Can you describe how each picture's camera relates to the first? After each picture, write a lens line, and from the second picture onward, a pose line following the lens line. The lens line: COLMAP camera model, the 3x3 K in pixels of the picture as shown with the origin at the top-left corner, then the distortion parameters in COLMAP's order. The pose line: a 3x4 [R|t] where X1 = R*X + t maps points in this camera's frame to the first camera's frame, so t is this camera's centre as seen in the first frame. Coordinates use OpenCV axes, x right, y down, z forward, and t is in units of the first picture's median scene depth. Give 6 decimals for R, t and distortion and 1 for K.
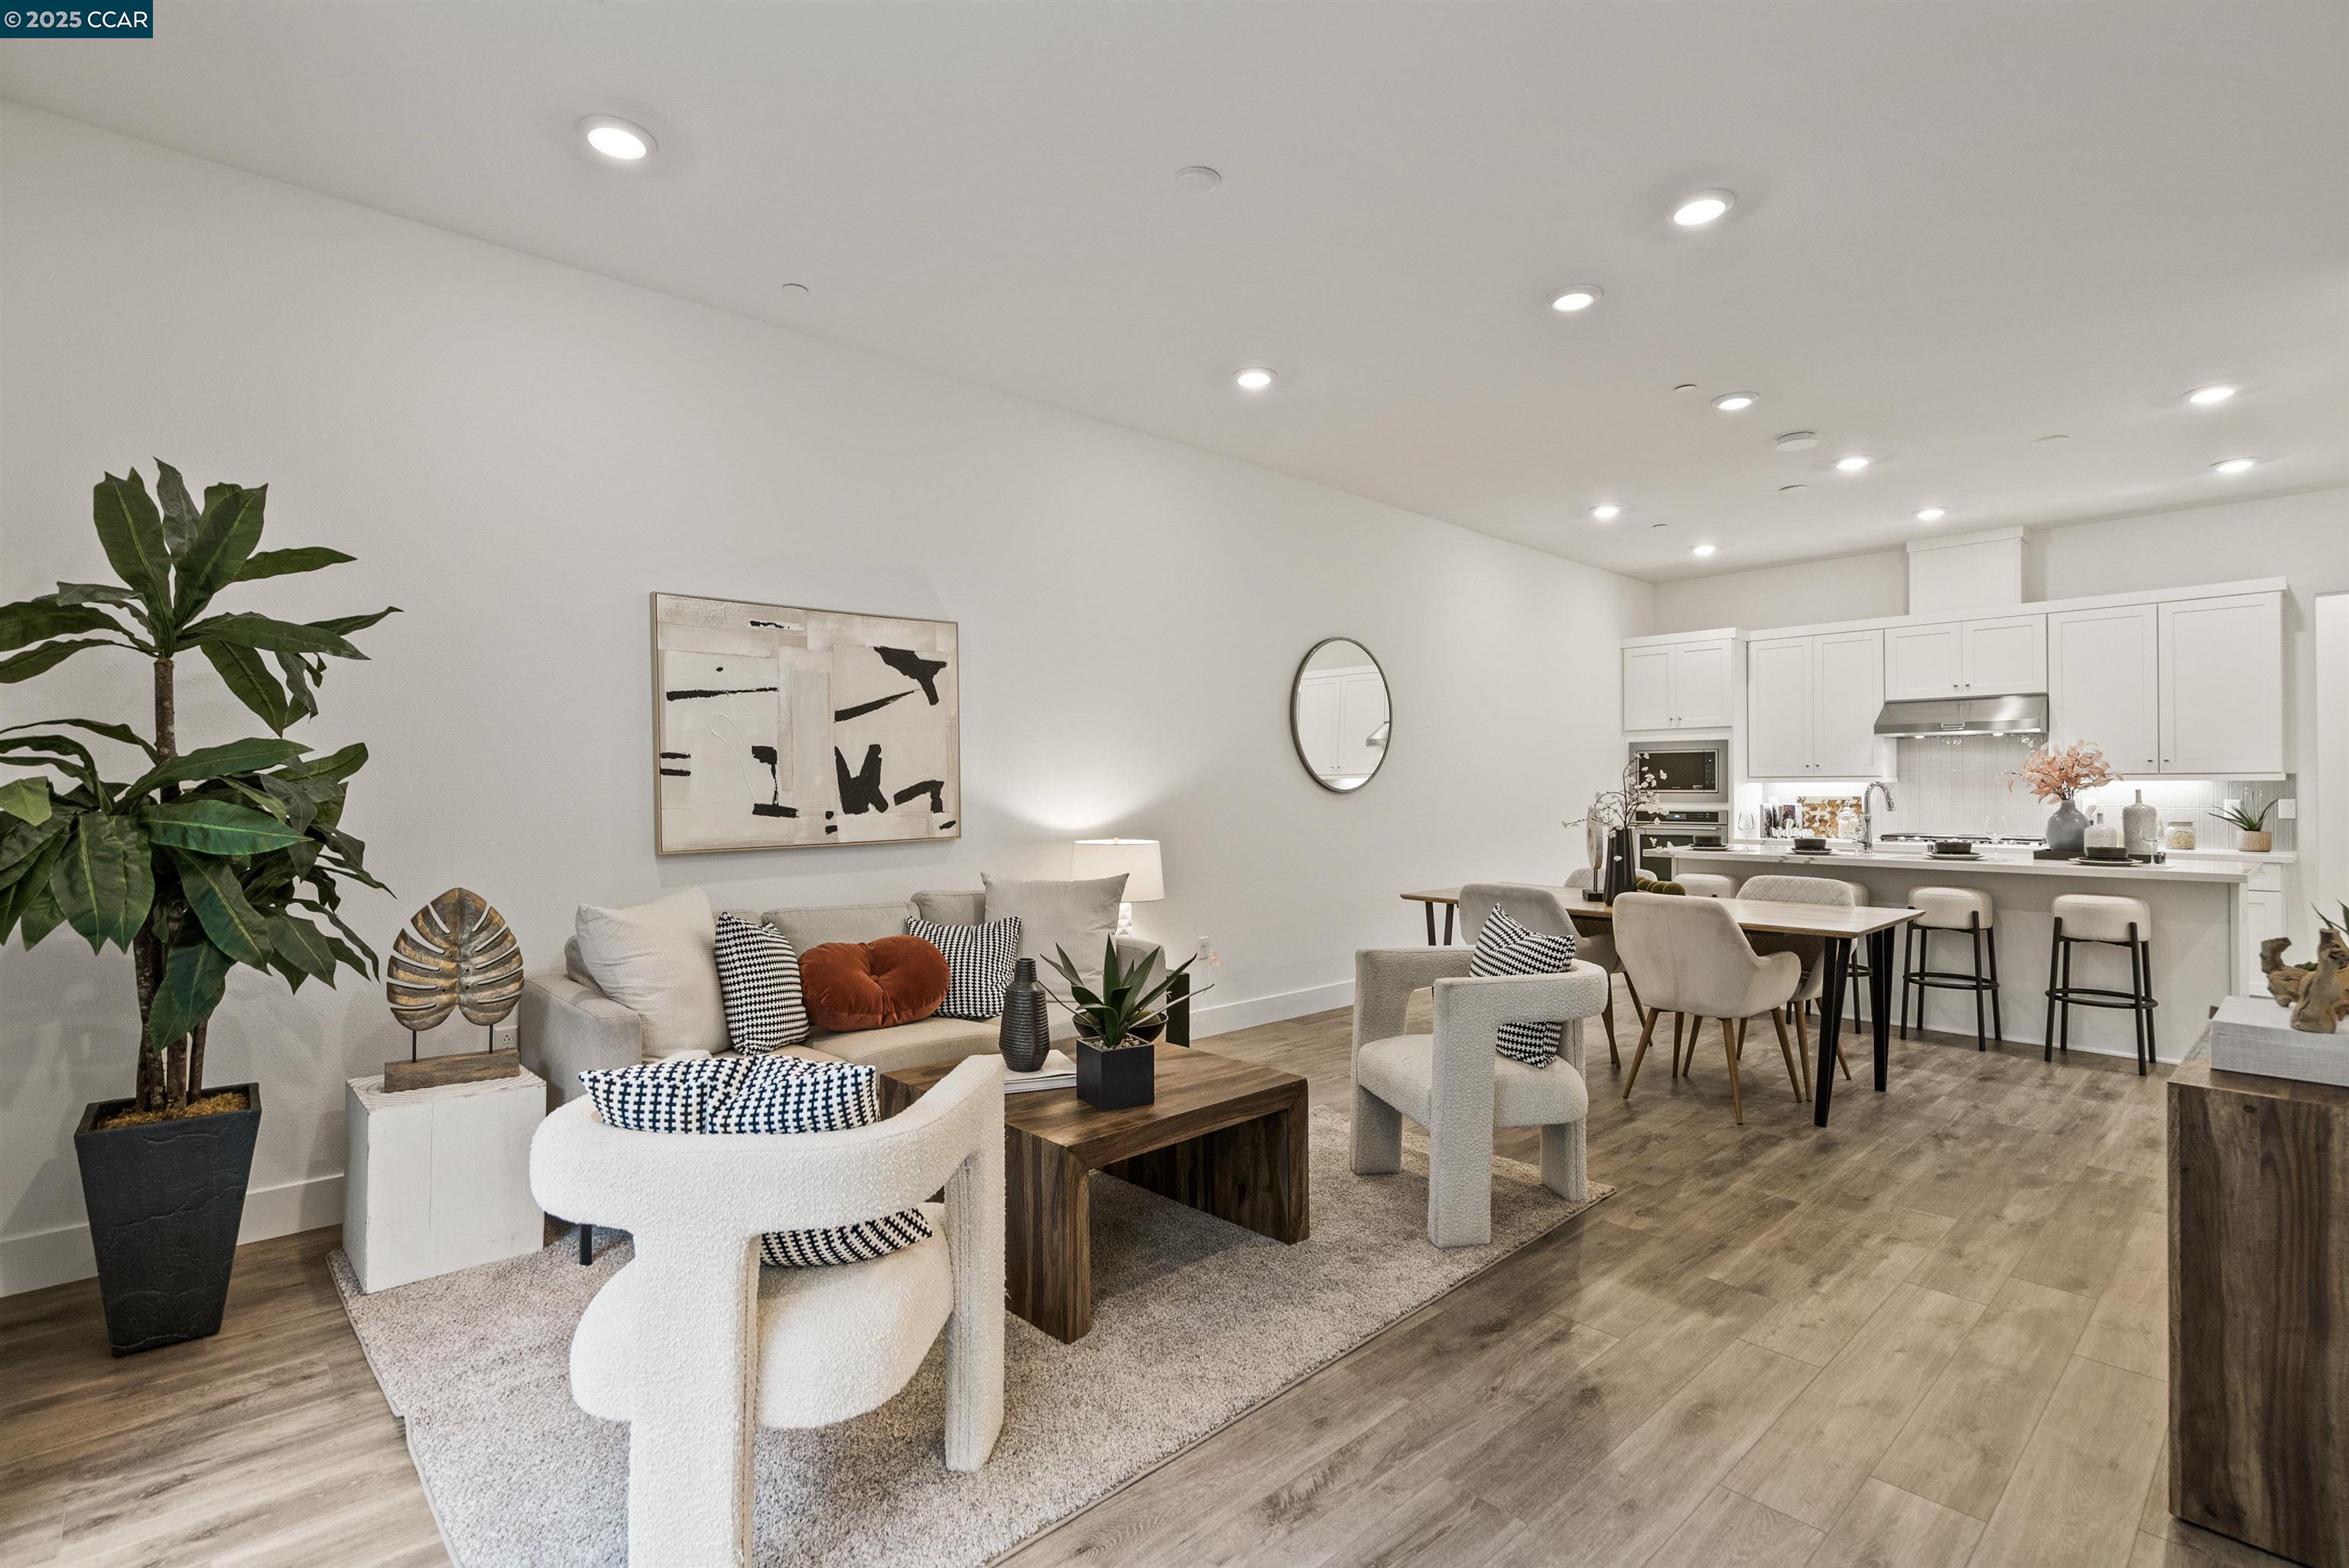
lens RADIAL K [[1100.9, 0, 1193.9], [0, 1100.9, 770.5], [0, 0, 1]] dist [-0.004190, 0.002215]
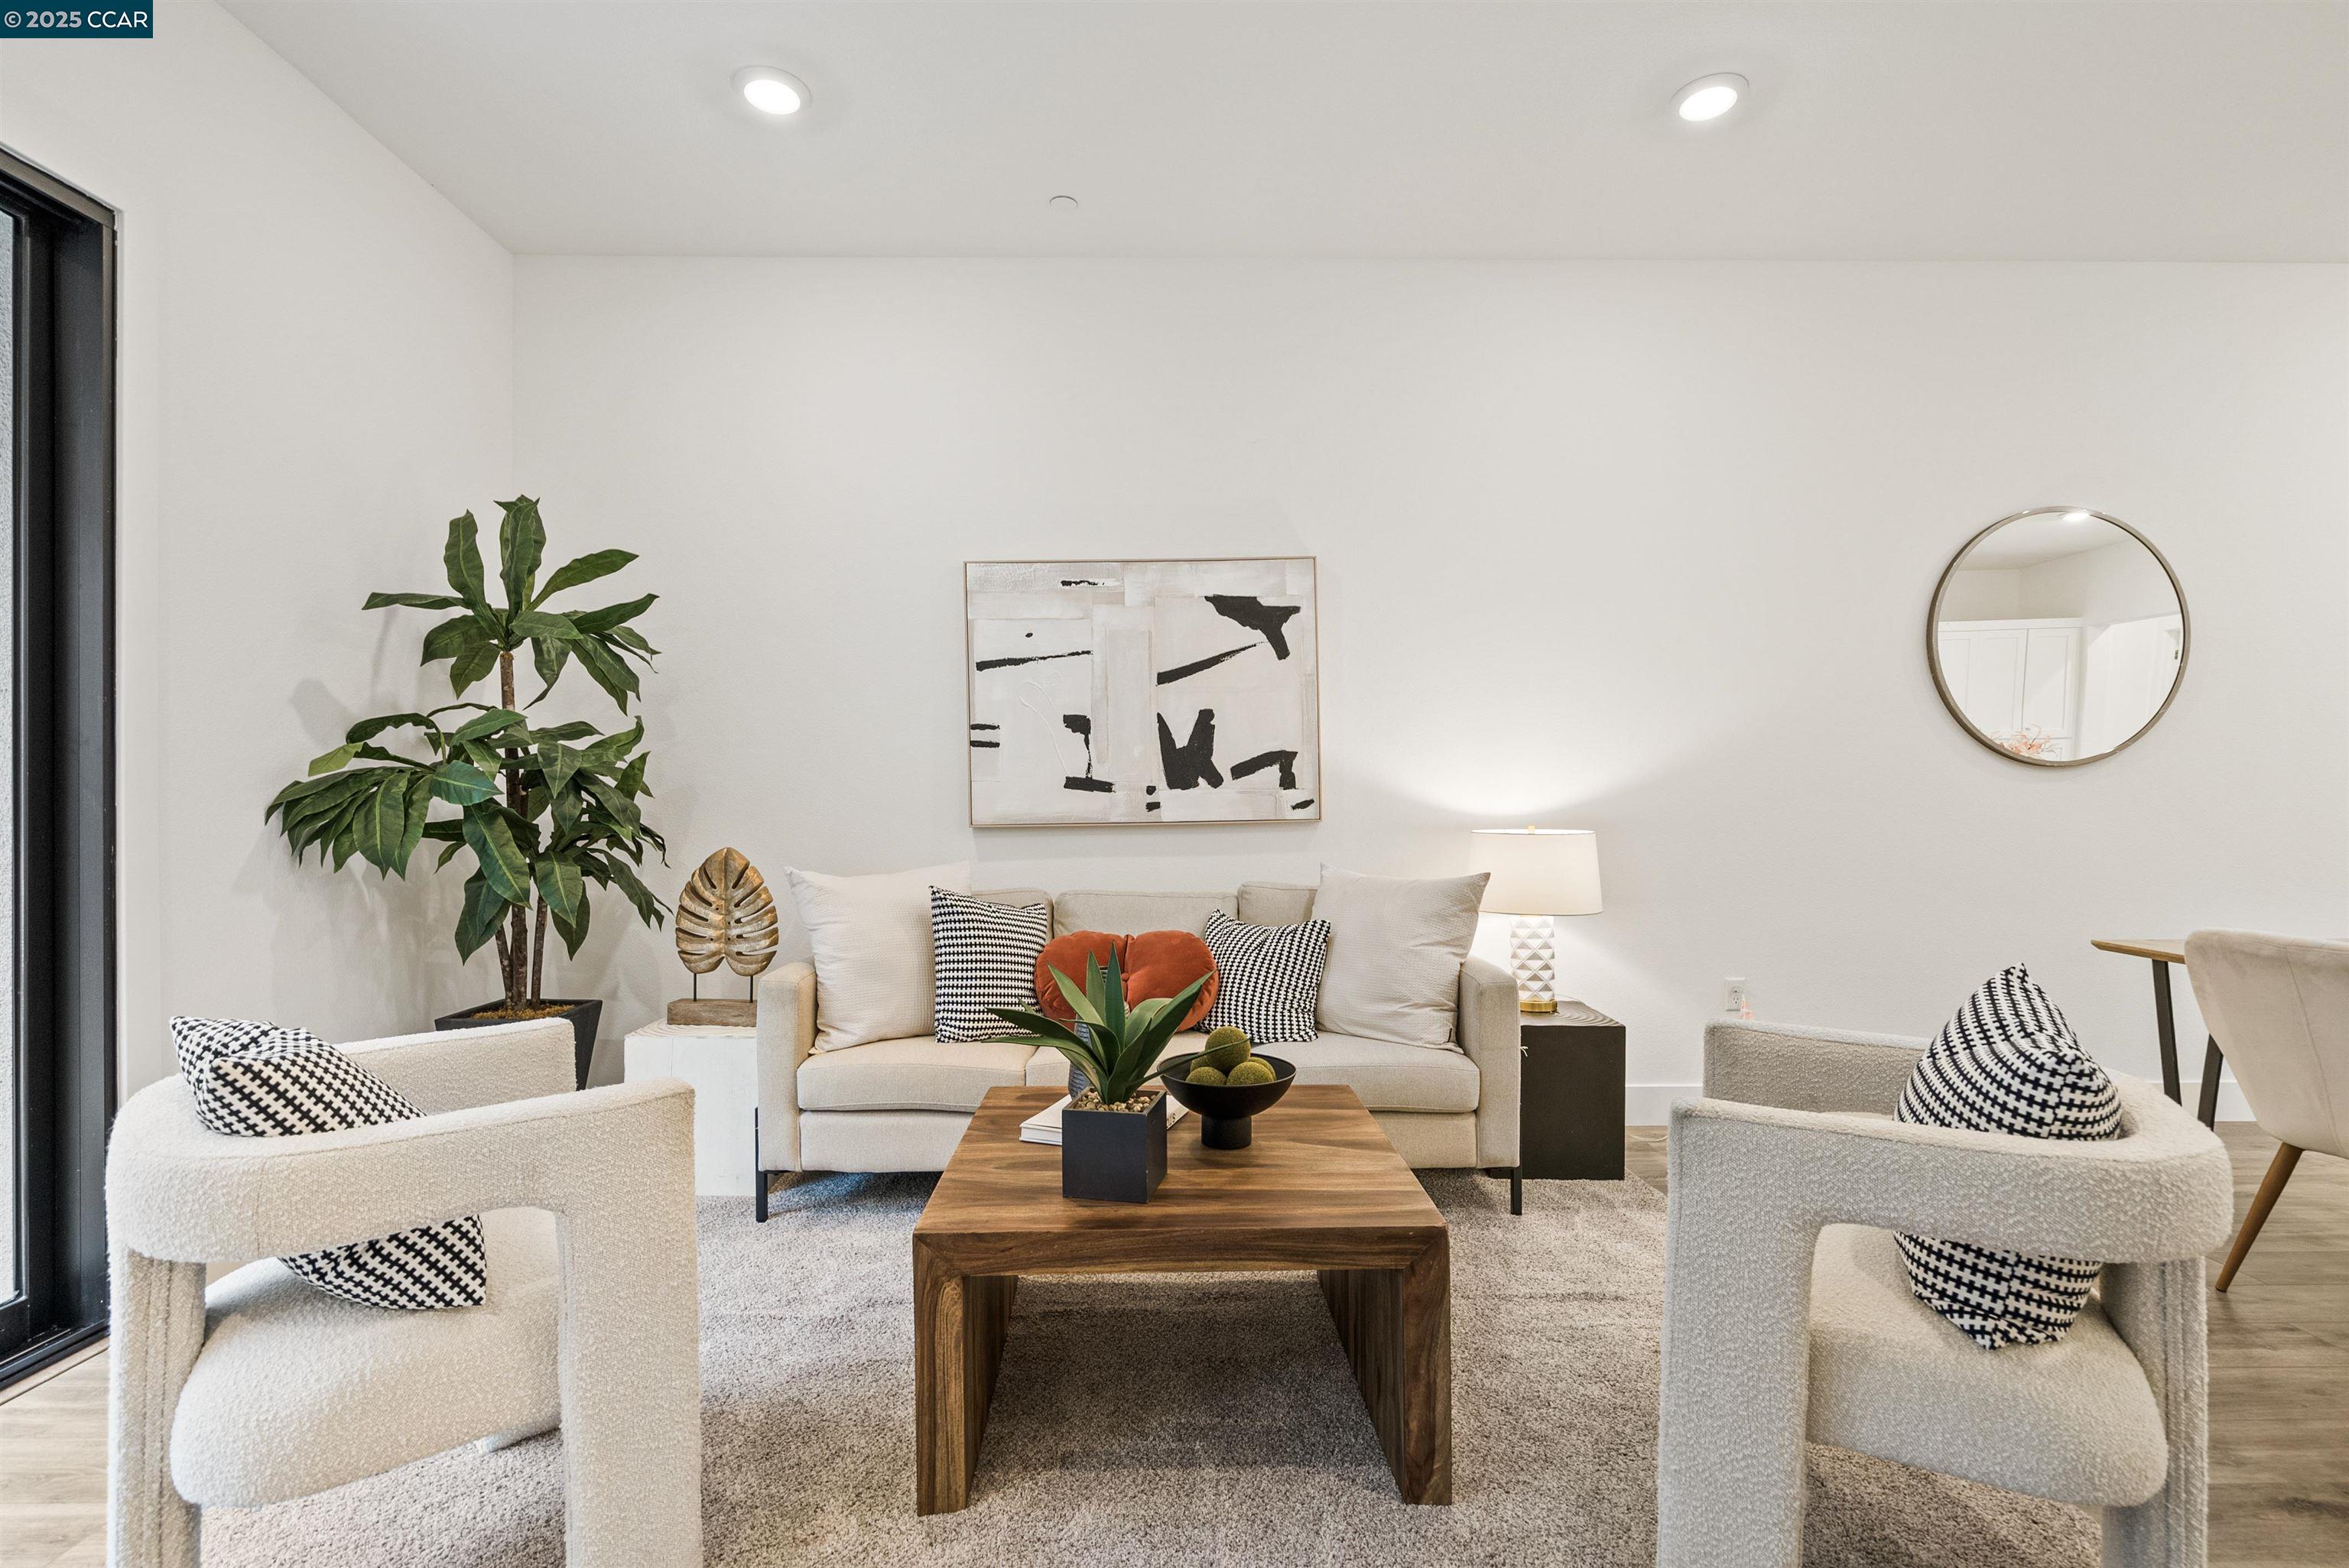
lens RADIAL K [[1100.9, 0, 1174.1], [0, 1100.9, 793.9], [0, 0, 1]] dist [-0.004190, 0.002215]
pose [[0.734435, -0.001742, -0.678677, 0.282809], [0.012632, 0.999859, 0.011103, 0.033533], [0.678562, -0.016728, 0.734353, 0.355475]]
